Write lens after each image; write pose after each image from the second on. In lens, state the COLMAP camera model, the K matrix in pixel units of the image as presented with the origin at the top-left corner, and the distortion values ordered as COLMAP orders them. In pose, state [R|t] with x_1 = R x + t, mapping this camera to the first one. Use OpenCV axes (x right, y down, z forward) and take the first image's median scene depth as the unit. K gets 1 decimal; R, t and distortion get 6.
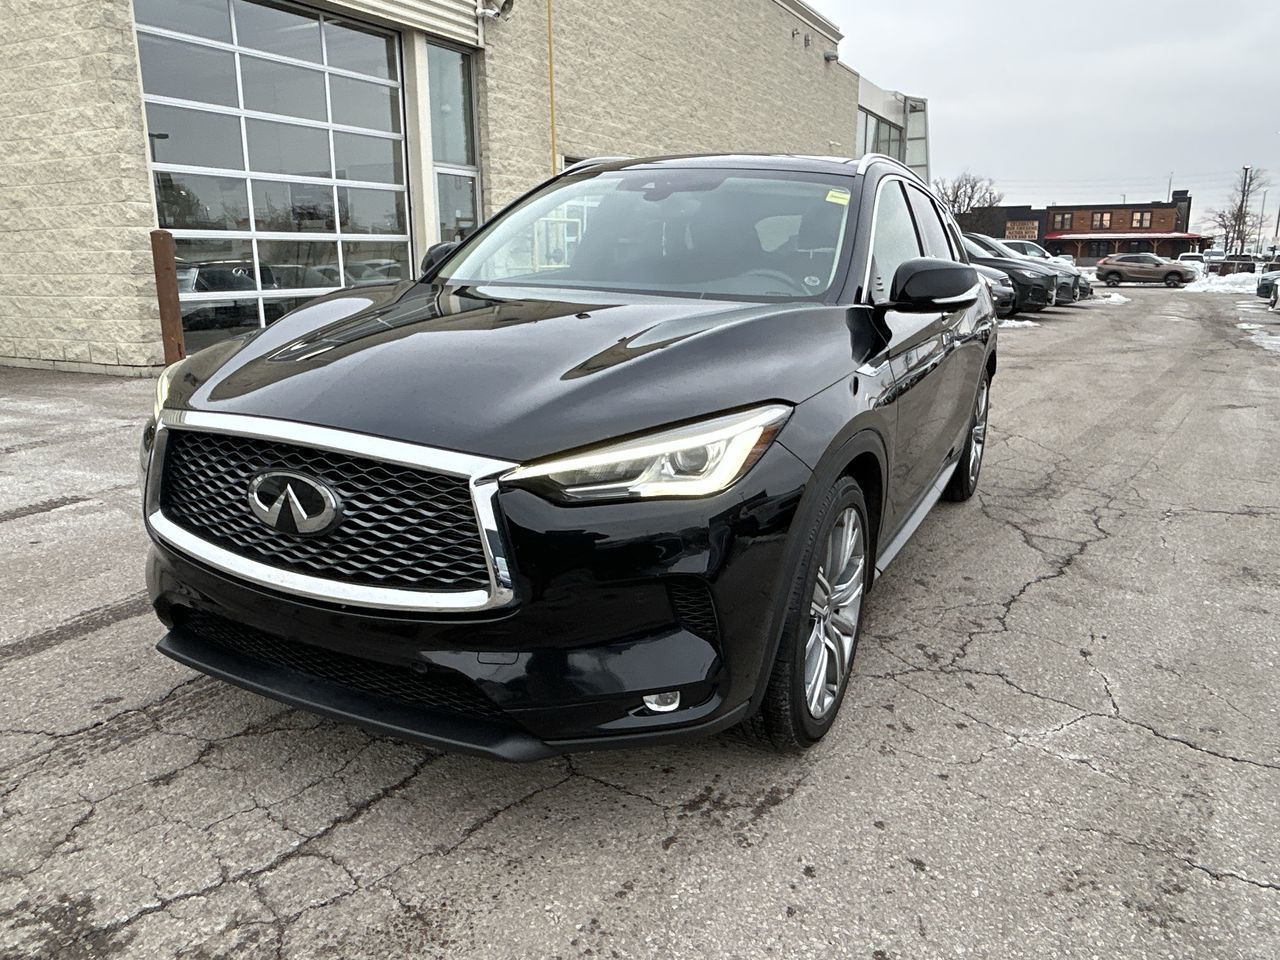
lens RADIAL K [[935.9, 0, 637.2], [0, 935.9, 485.3], [0, 0, 1]] dist [0.001339, -0.013706]
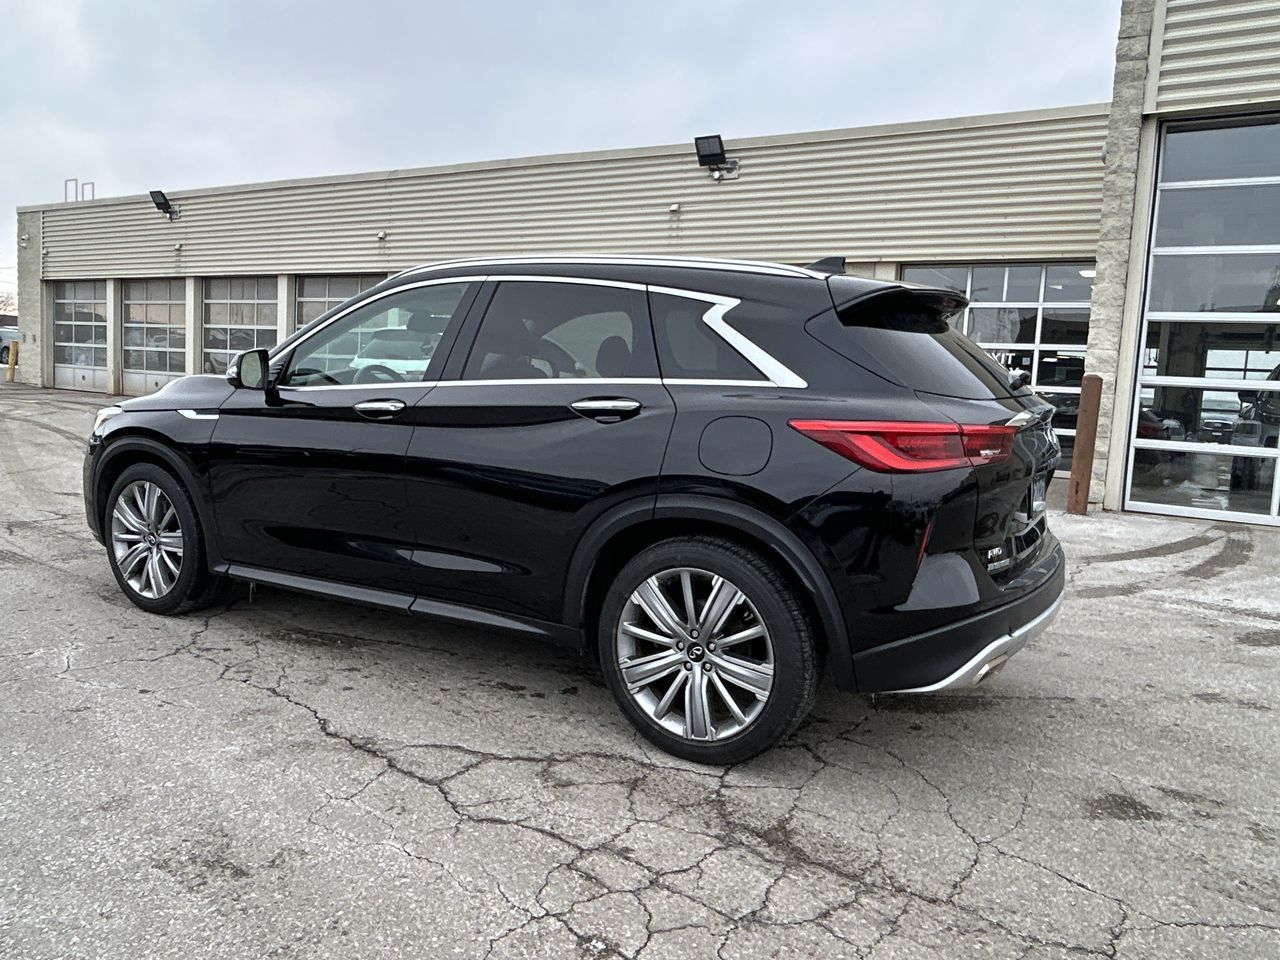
lens RADIAL K [[935.9, 0, 636.1], [0, 935.9, 482.8], [0, 0, 1]] dist [0.001339, -0.013706]
pose [[-0.058971, 0.104208, -0.992806, 1.204486], [-0.287615, 0.950590, 0.116861, -0.279147], [0.955929, 0.292437, -0.026085, 1.200393]]
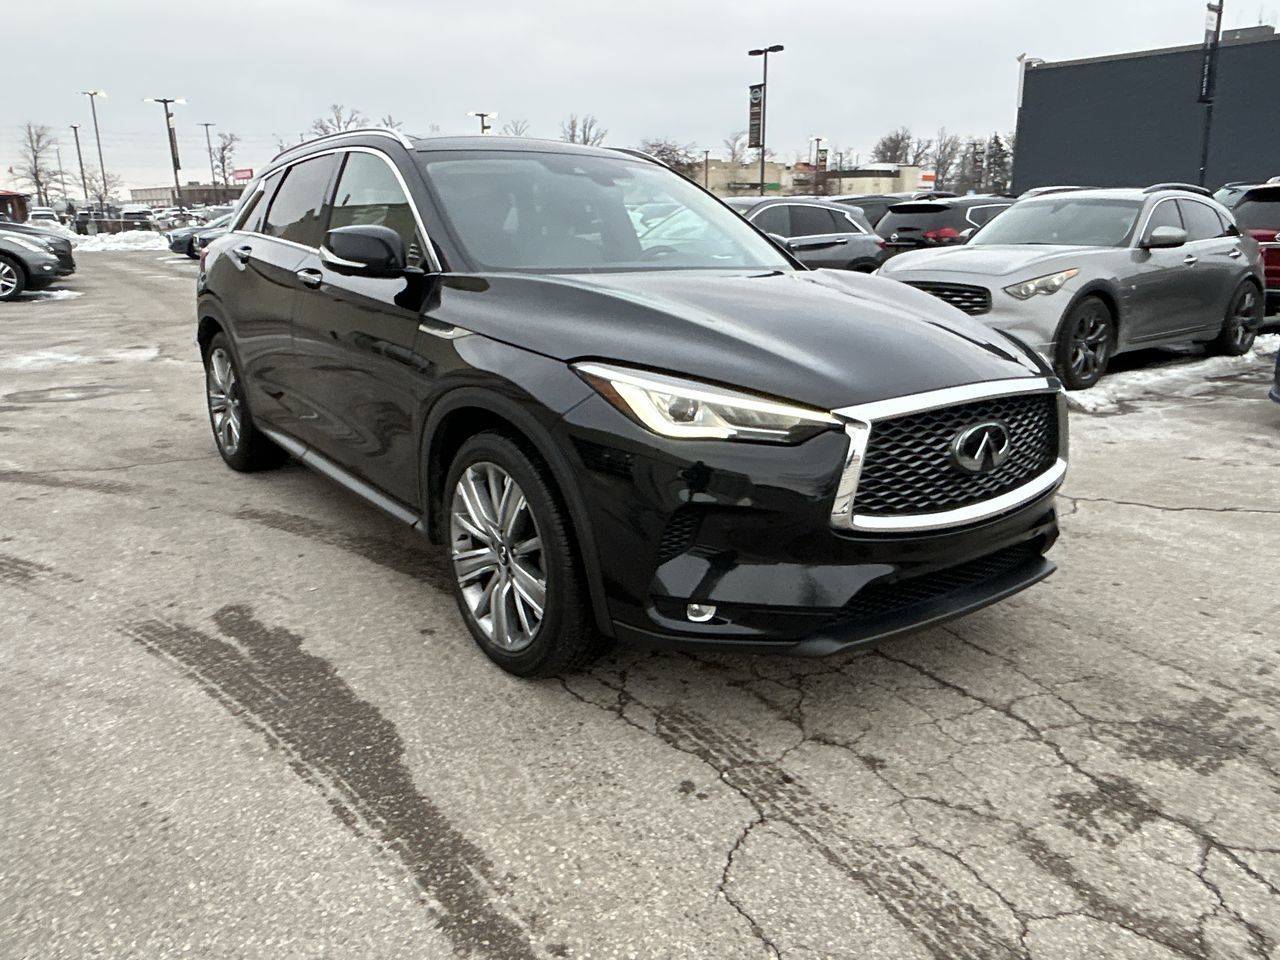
lens RADIAL K [[935.9, 0, 640.0], [0, 935.9, 484.5], [0, 0, 1]] dist [0.001339, -0.013706]
pose [[0.429533, -0.256482, 0.865863, -0.839621], [0.219759, 0.959683, 0.175256, -0.128021], [-0.875904, 0.115003, 0.468580, 0.413264]]
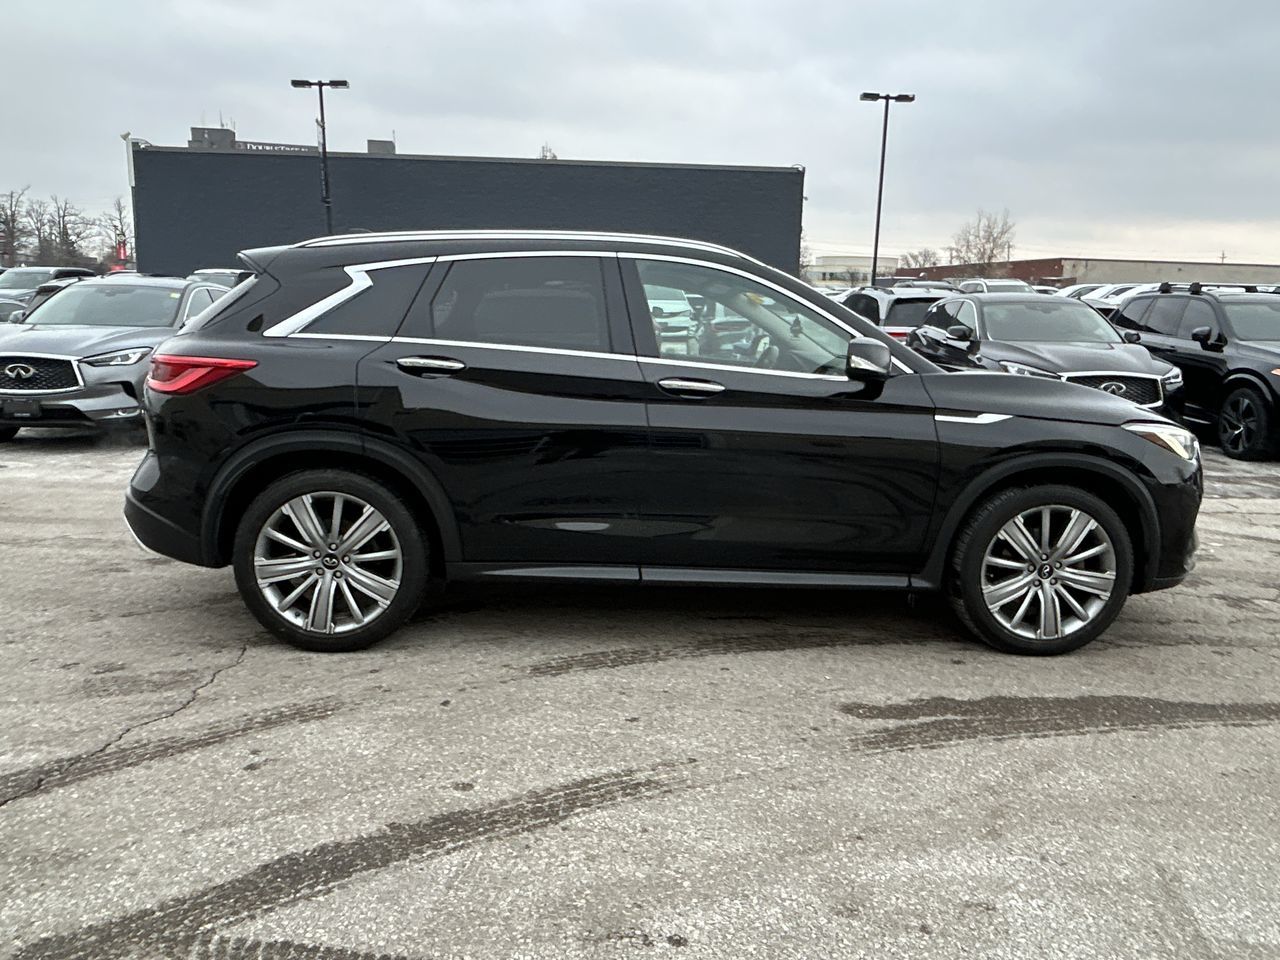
lens RADIAL K [[936.3, 0, 640.8], [0, 936.3, 481.4], [0, 0, 1]] dist [0.002125, -0.013209]
pose [[-0.501179, -0.179379, 0.846547, -0.886842], [0.179996, 0.935272, 0.304742, -0.436355], [-0.846417, 0.305106, -0.436451, 1.587519]]
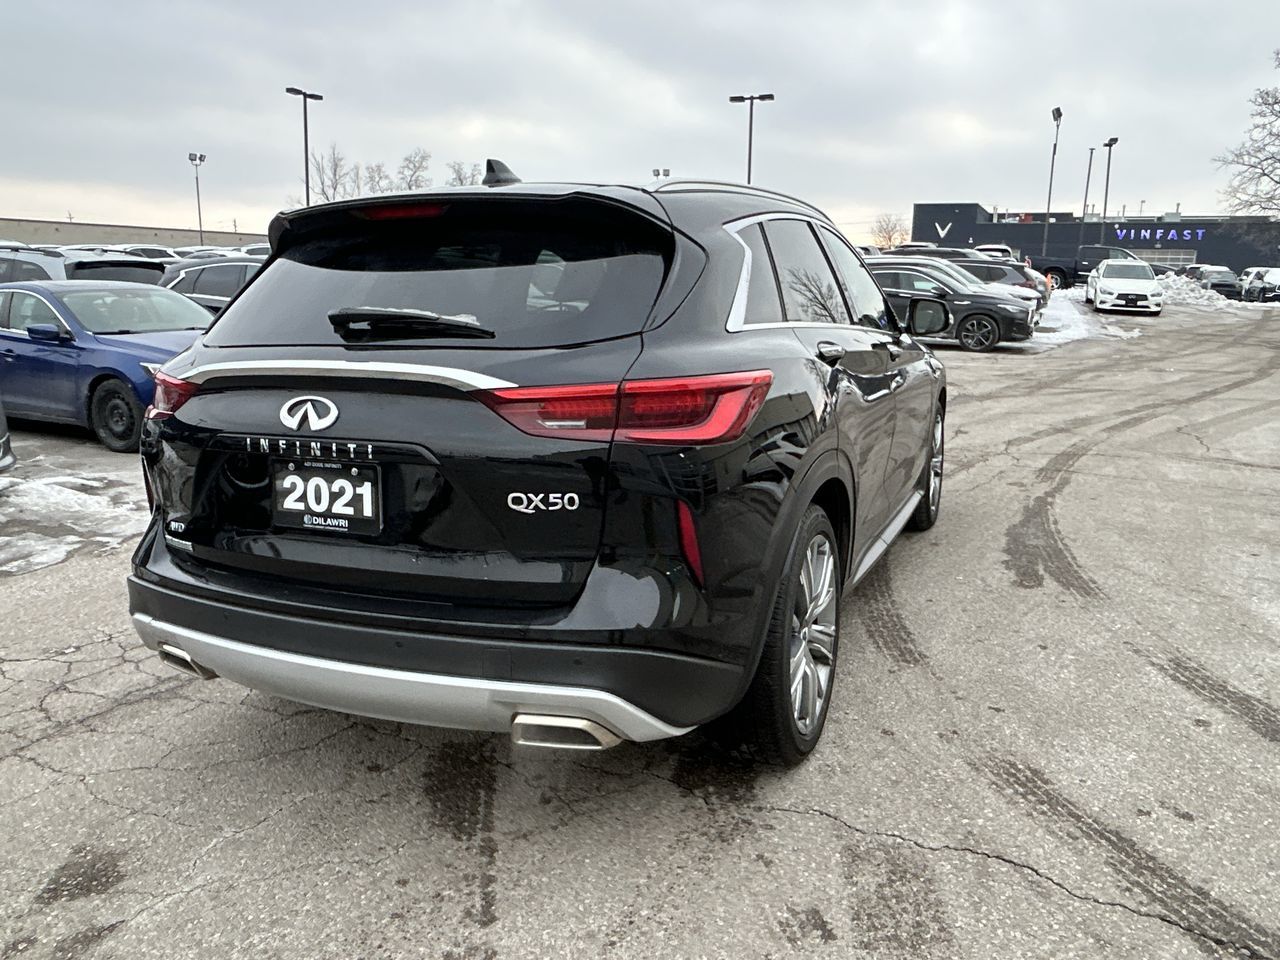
lens RADIAL K [[935.7, 0, 638.7], [0, 935.7, 478.2], [0, 0, 1]] dist [-0.003673, -0.004272]
pose [[-0.998603, -0.000932, -0.052829, 0.194446], [-0.023752, 0.901044, 0.433076, -0.527919], [0.047198, 0.433726, -0.899808, 2.025085]]
